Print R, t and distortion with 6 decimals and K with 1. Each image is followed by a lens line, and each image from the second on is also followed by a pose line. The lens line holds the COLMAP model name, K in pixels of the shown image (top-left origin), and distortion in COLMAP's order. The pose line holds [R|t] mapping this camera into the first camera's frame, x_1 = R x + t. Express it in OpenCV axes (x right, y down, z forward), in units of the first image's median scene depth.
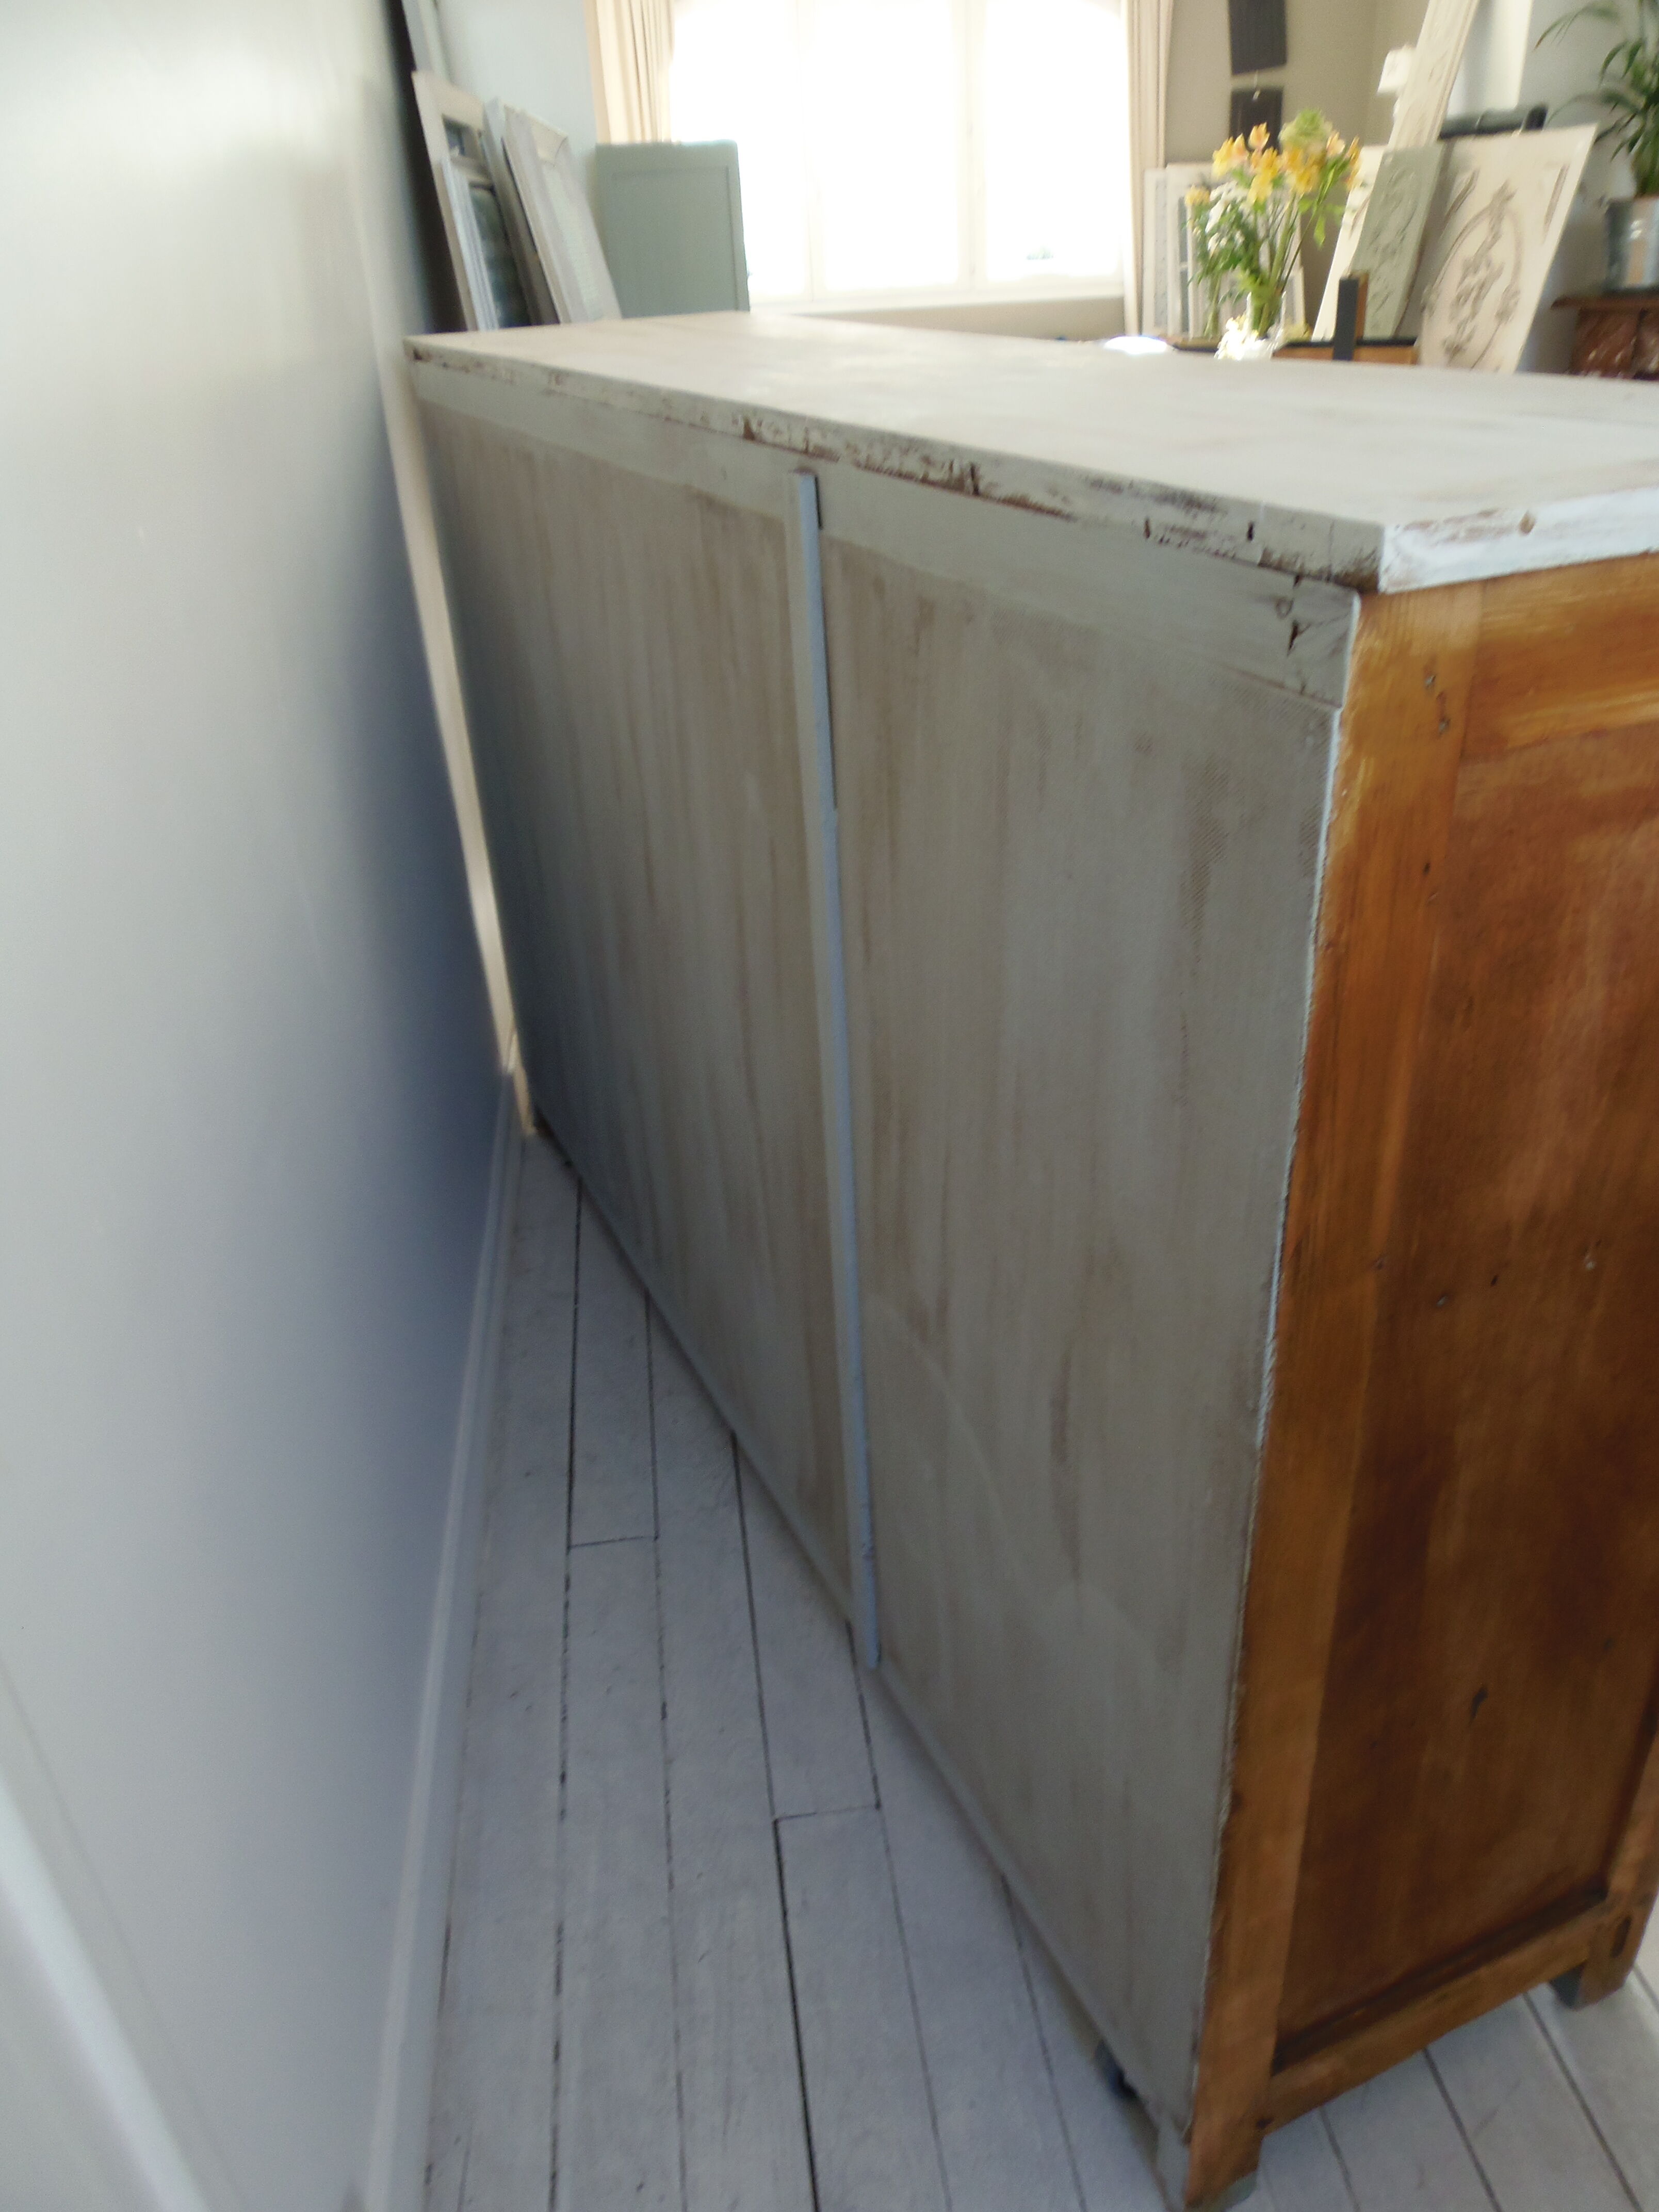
lens RADIAL K [[1571.5, 0, 862.4], [0, 1571.5, 1108.3], [0, 0, 1]] dist [-0.025414, -0.002500]
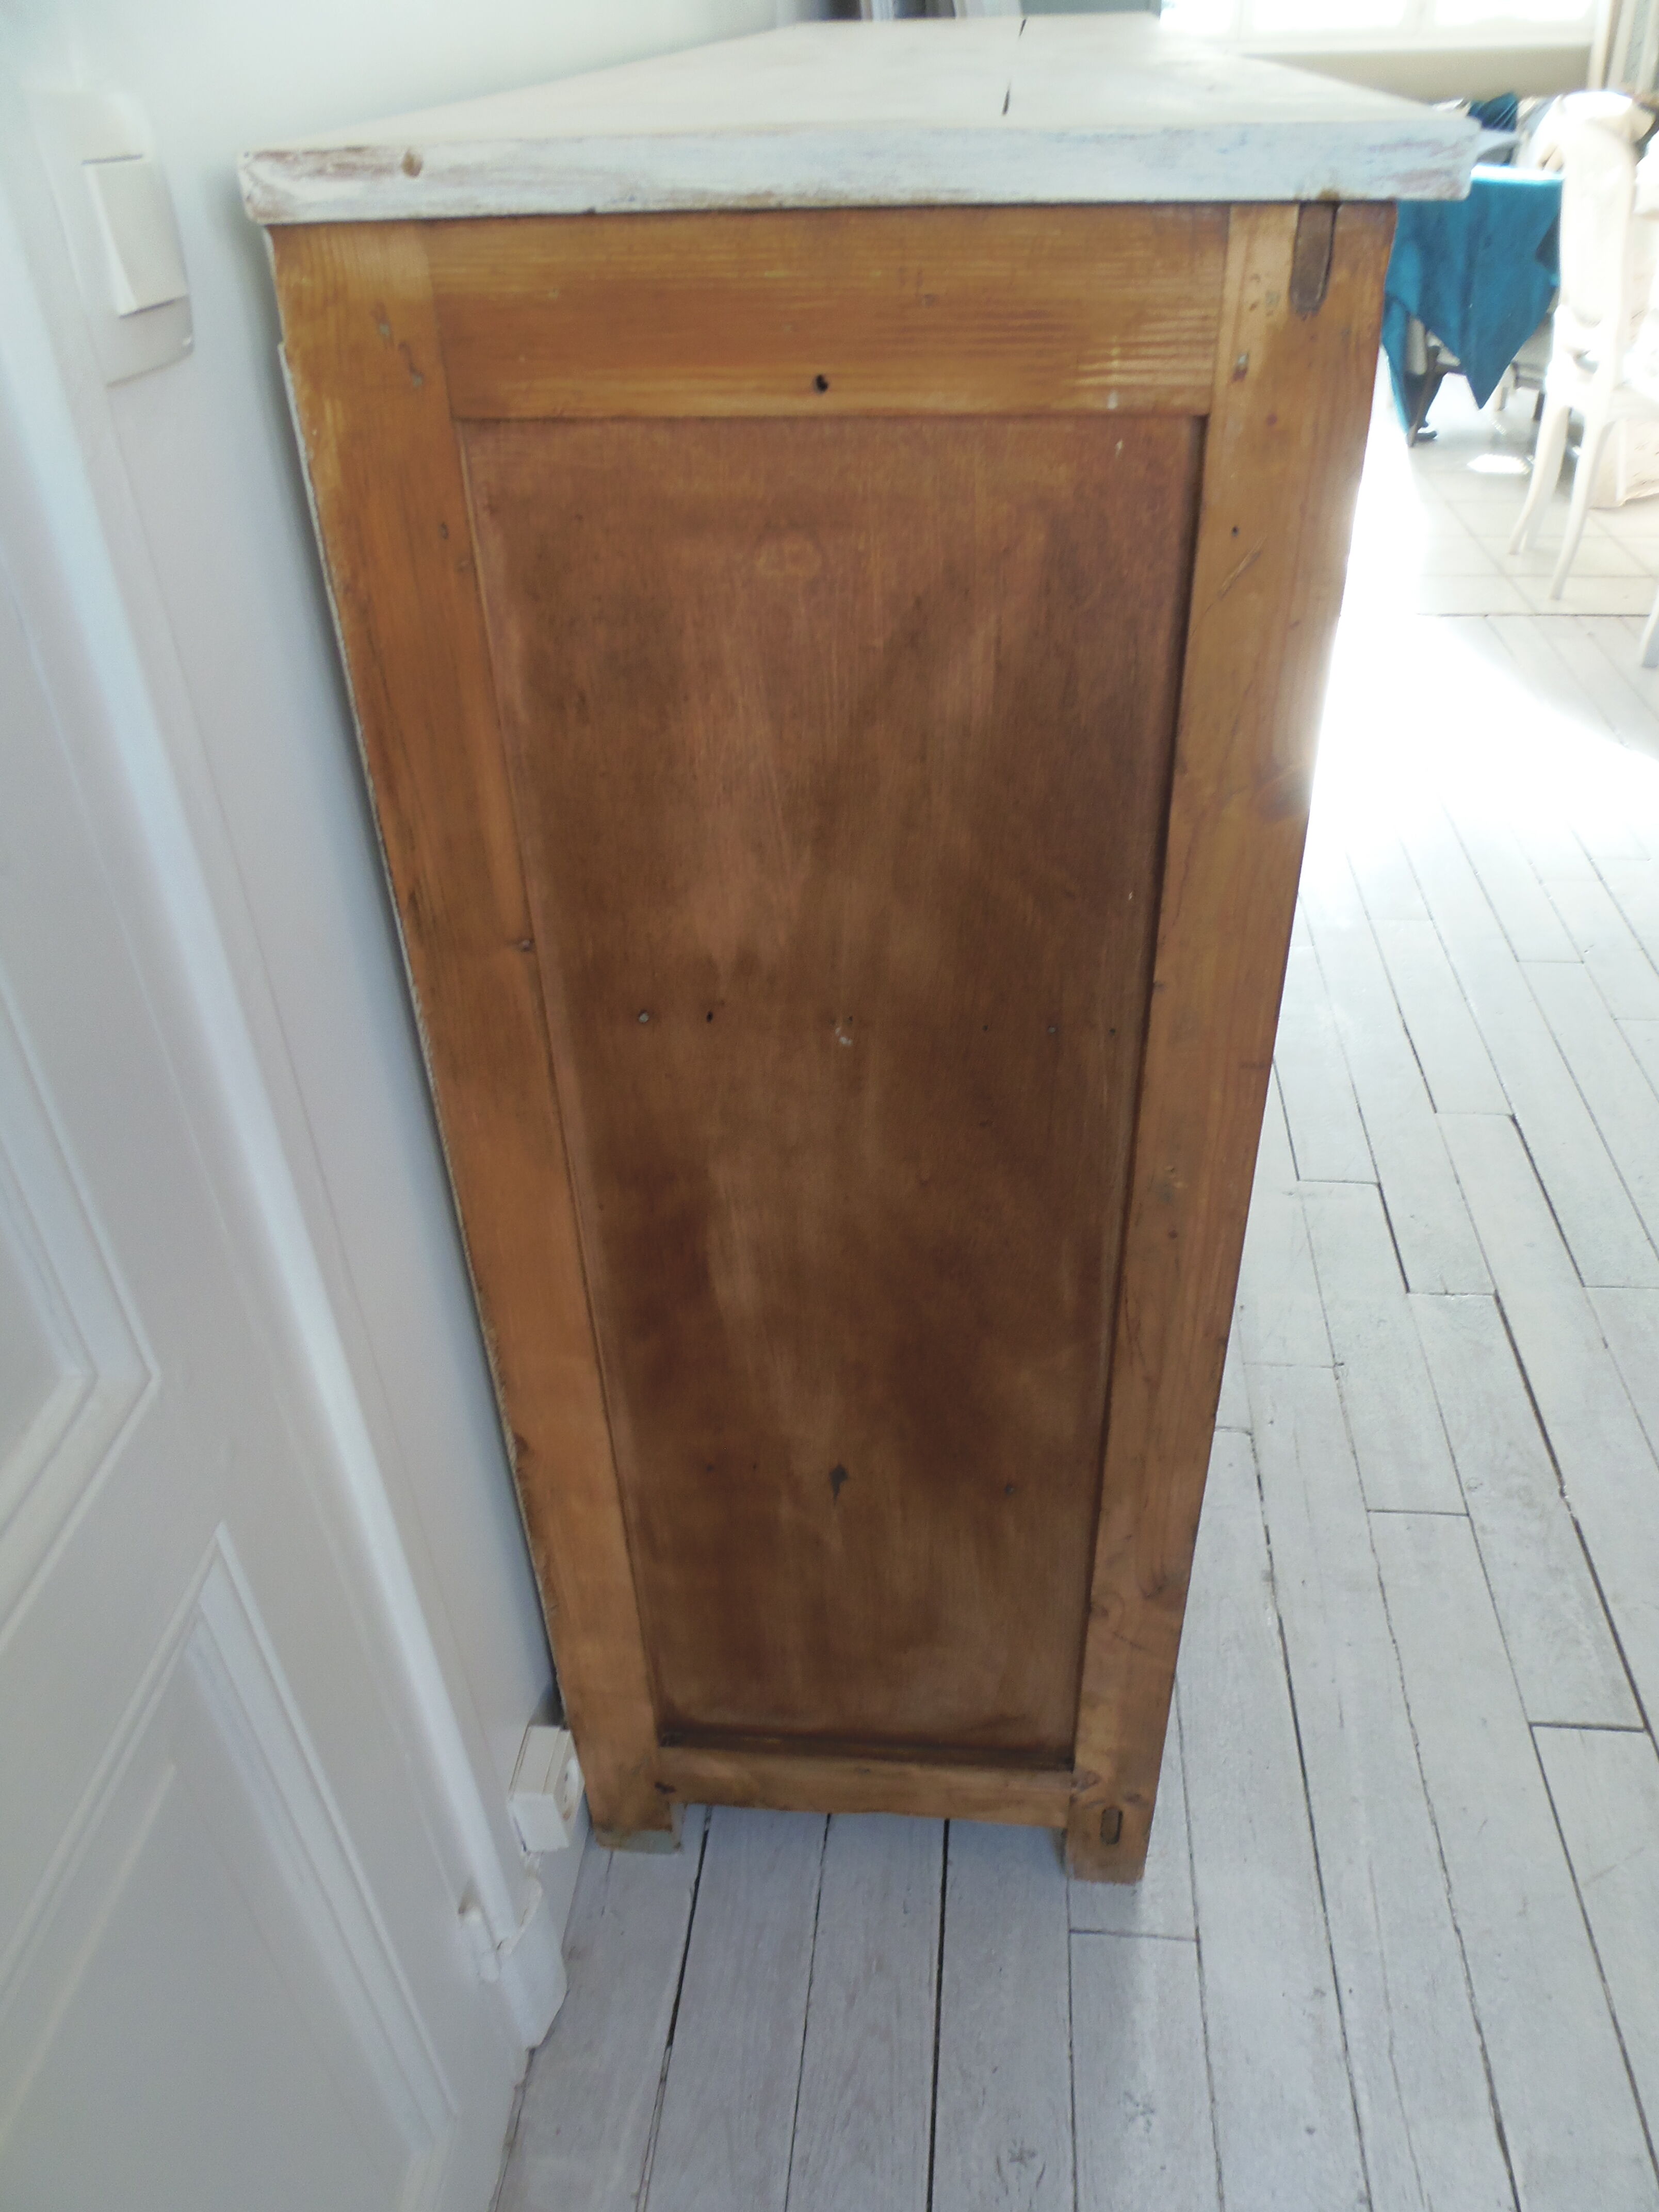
lens RADIAL K [[1571.5, 0, 862.4], [0, 1571.5, 1108.3], [0, 0, 1]] dist [-0.025414, -0.002500]
pose [[0.881111, 0.290146, -0.373442, 1.025524], [-0.245432, 0.955554, 0.163339, -0.024574], [0.404236, -0.052265, 0.913160, 0.144846]]
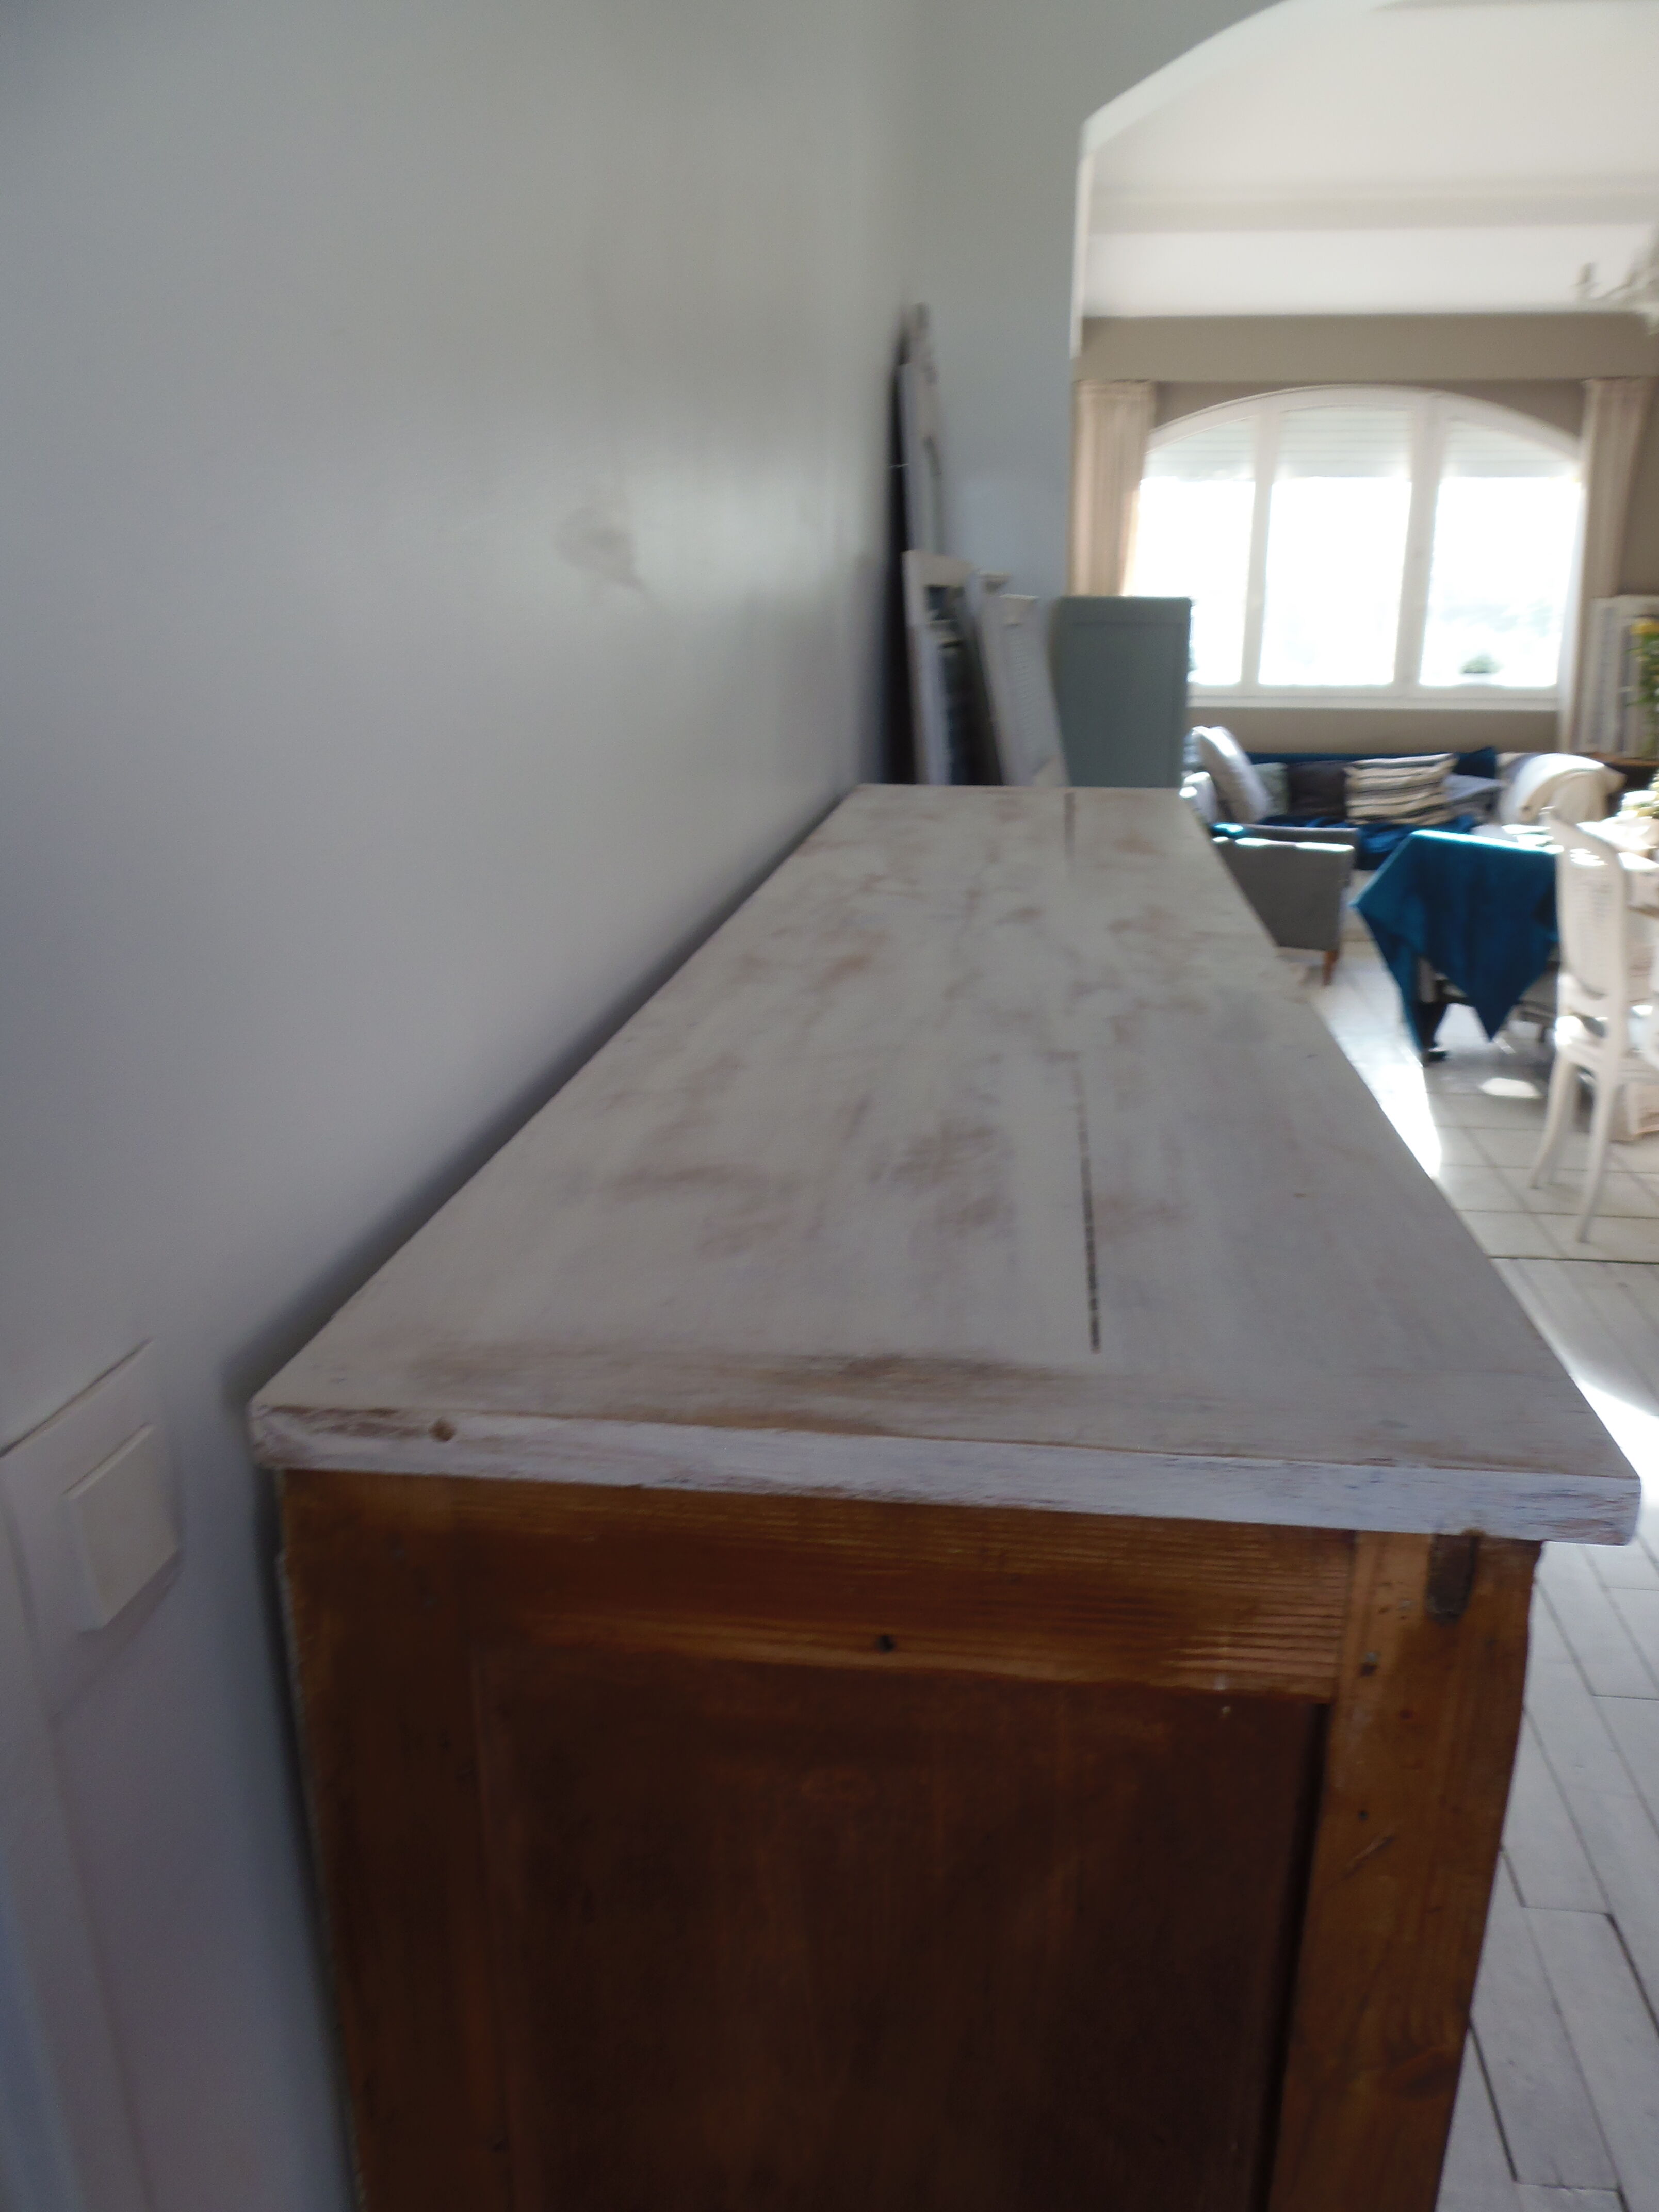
lens RADIAL K [[1543.0, 0, 872.9], [0, 1543.0, 1135.5], [0, 0, 1]] dist [-0.014012, 0.005817]
pose [[0.866776, 0.202326, -0.455811, 0.844993], [-0.284293, 0.951410, -0.118303, -0.419109], [0.409727, 0.232126, 0.882180, 0.229616]]
